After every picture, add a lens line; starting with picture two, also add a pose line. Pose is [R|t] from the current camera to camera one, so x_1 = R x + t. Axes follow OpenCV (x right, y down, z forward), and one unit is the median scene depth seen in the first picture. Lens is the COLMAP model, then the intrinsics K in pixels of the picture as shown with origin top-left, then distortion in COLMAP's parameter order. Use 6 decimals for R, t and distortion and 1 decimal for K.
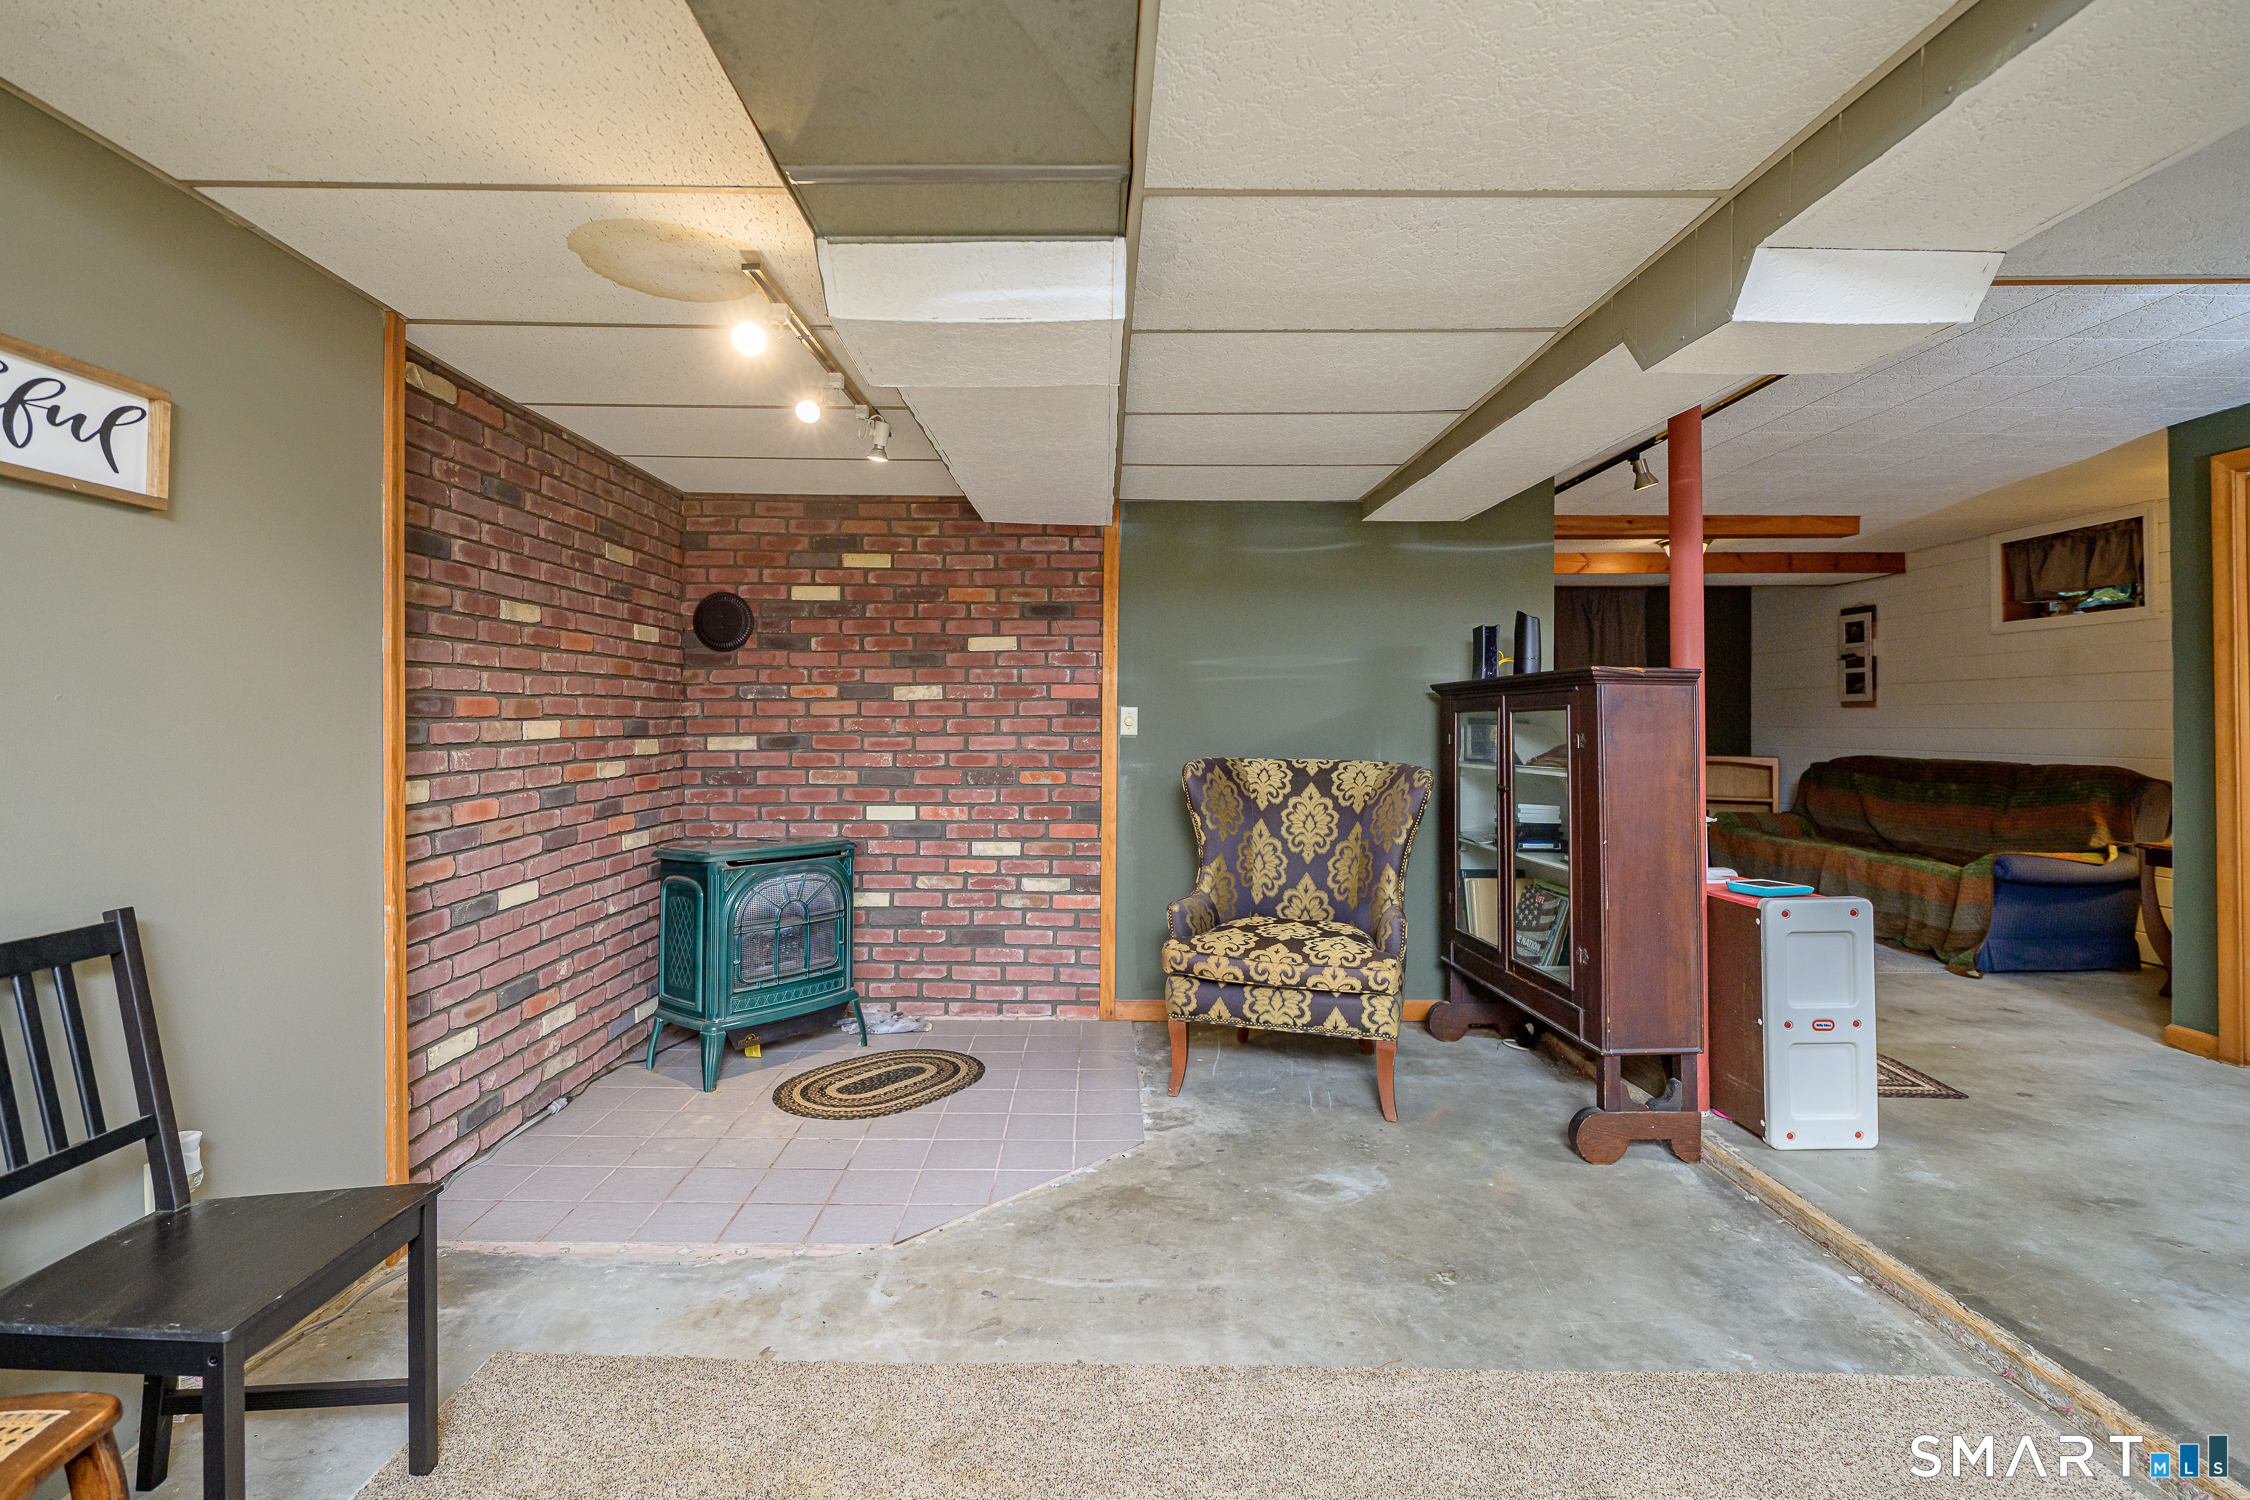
lens RADIAL K [[1036.0, 0, 1121.0], [0, 1036.0, 710.1], [0, 0, 1]] dist [-0.000044, -0.000004]
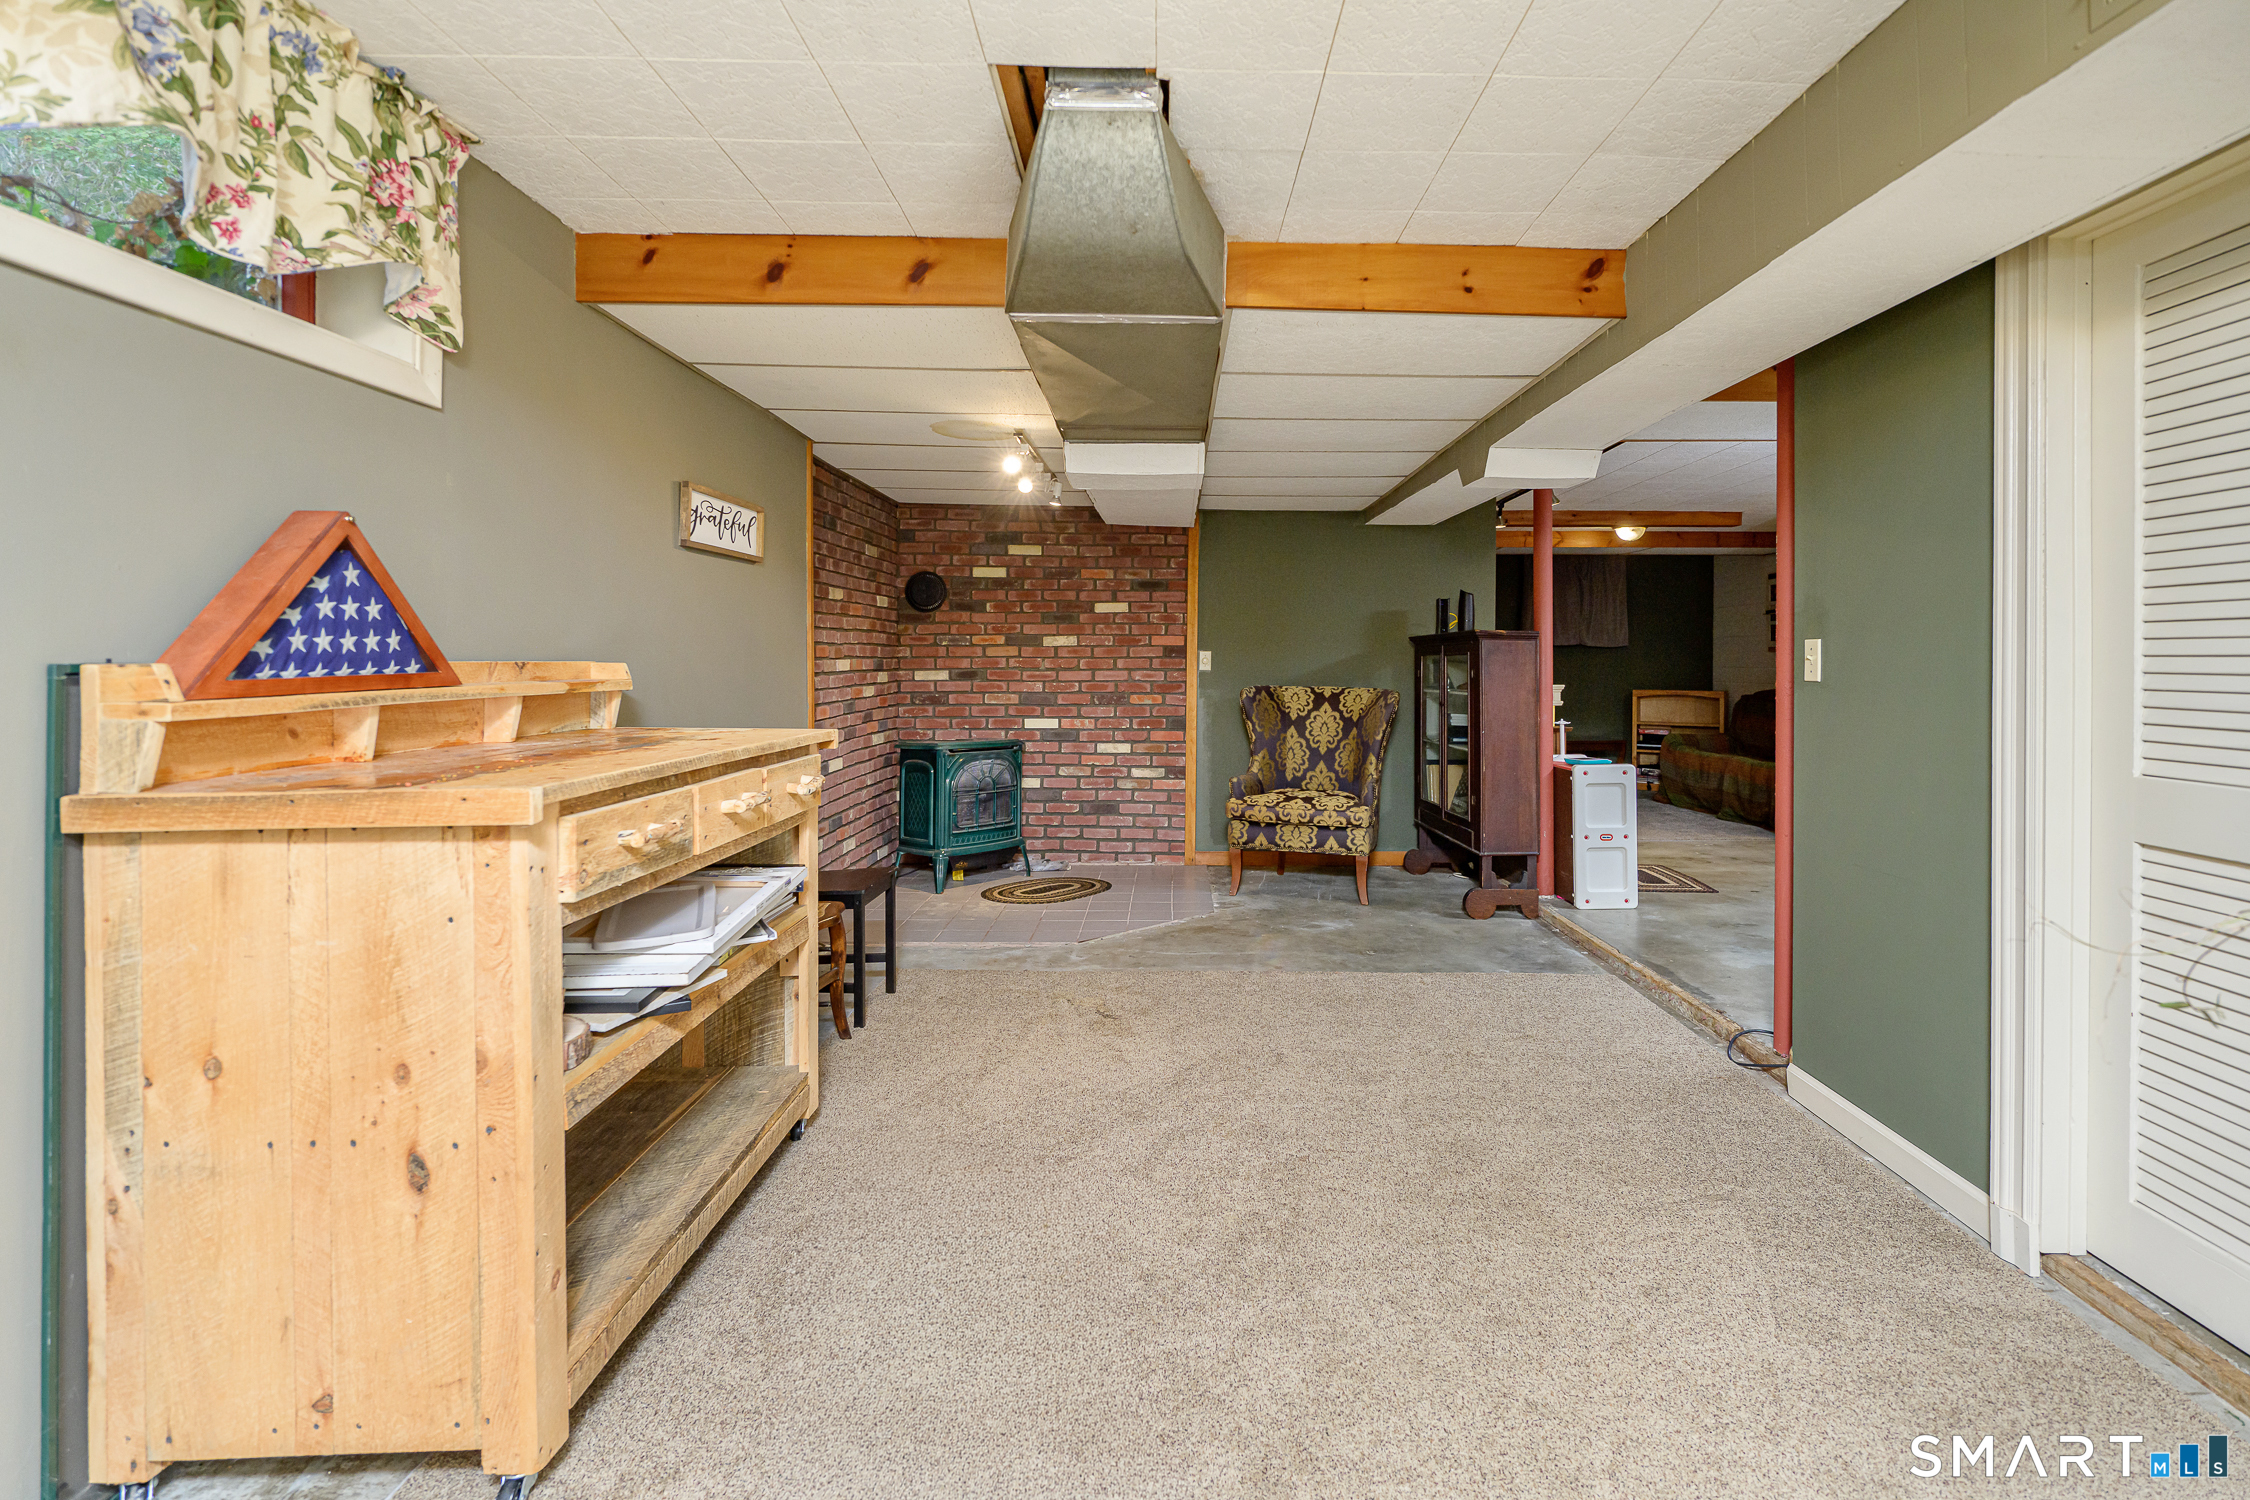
lens RADIAL K [[1040.5, 0, 1159.7], [0, 1040.5, 659.0], [0, 0, 1]] dist [0.000272, 0.000000]
pose [[0.999383, 0.002727, -0.035024, -0.005565], [-0.002418, 0.999958, 0.008885, -0.005304], [0.035047, -0.008794, 0.999347, -0.507310]]
